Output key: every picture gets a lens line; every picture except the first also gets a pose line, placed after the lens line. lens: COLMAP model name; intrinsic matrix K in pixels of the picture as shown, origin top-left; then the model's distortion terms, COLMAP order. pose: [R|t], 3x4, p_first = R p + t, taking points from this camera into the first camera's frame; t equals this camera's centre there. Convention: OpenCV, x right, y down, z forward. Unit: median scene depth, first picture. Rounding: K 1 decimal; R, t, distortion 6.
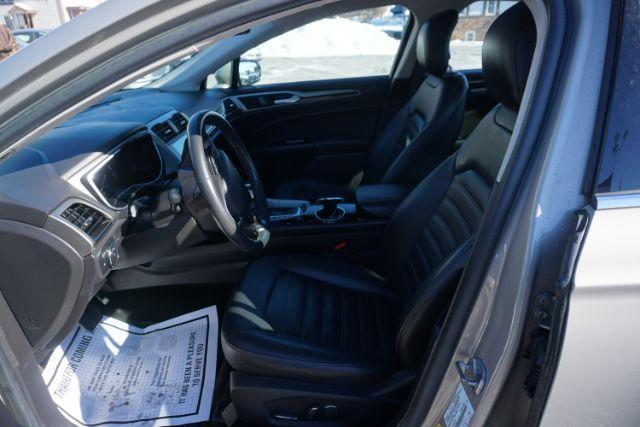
lens RADIAL K [[435.0, 0, 318.8], [0, 435.0, 213.2], [0, 0, 1]] dist [-0.062261, 0.037346]
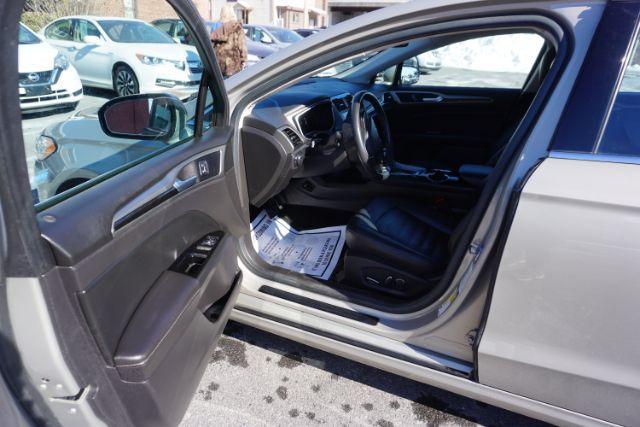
lens RADIAL K [[435.0, 0, 317.2], [0, 435.0, 212.8], [0, 0, 1]] dist [-0.062261, 0.037346]
pose [[0.918653, 0.203985, -0.338329, 0.161676], [-0.208616, 0.977726, 0.023043, 0.158693], [0.335493, 0.049412, 0.940746, -0.437163]]
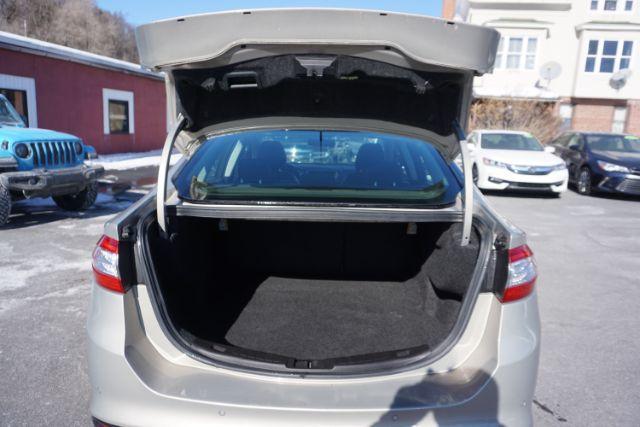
lens RADIAL K [[427.4, 0, 313.1], [0, 427.4, 212.8], [0, 0, 1]] dist [-0.053543, 0.028023]
pose [[0.021230, 0.222260, -0.974756, 2.583887], [-0.416989, 0.888093, 0.193417, -0.508606], [0.908663, 0.402357, 0.111534, 0.723745]]
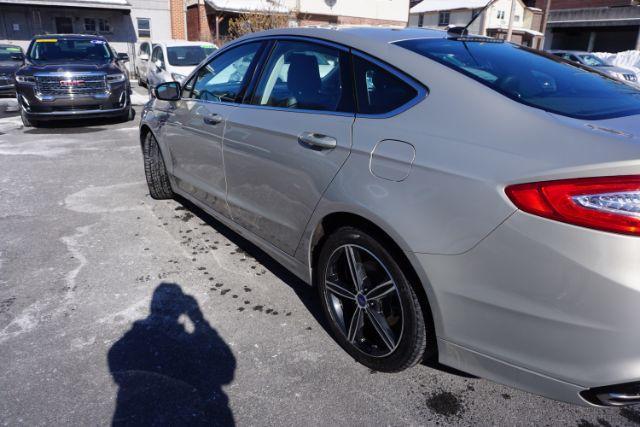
lens RADIAL K [[435.0, 0, 317.3], [0, 435.0, 212.8], [0, 0, 1]] dist [-0.062261, 0.037346]
pose [[0.632258, 0.305407, -0.712023, 1.855765], [-0.334888, 0.936467, 0.104306, 0.106647], [0.698642, 0.172499, 0.694365, -0.511499]]
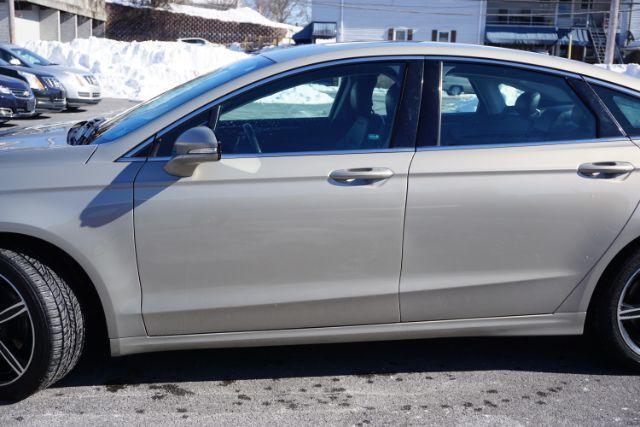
lens RADIAL K [[779.0, 0, 315.7], [0, 779.0, 209.1], [0, 0, 1]] dist [0.005538, 0.000000]
pose [[0.980780, 0.016398, 0.194425, -0.460704], [0.025378, 0.977277, -0.210442, 0.624952], [-0.193458, 0.211332, 0.958078, -1.662245]]
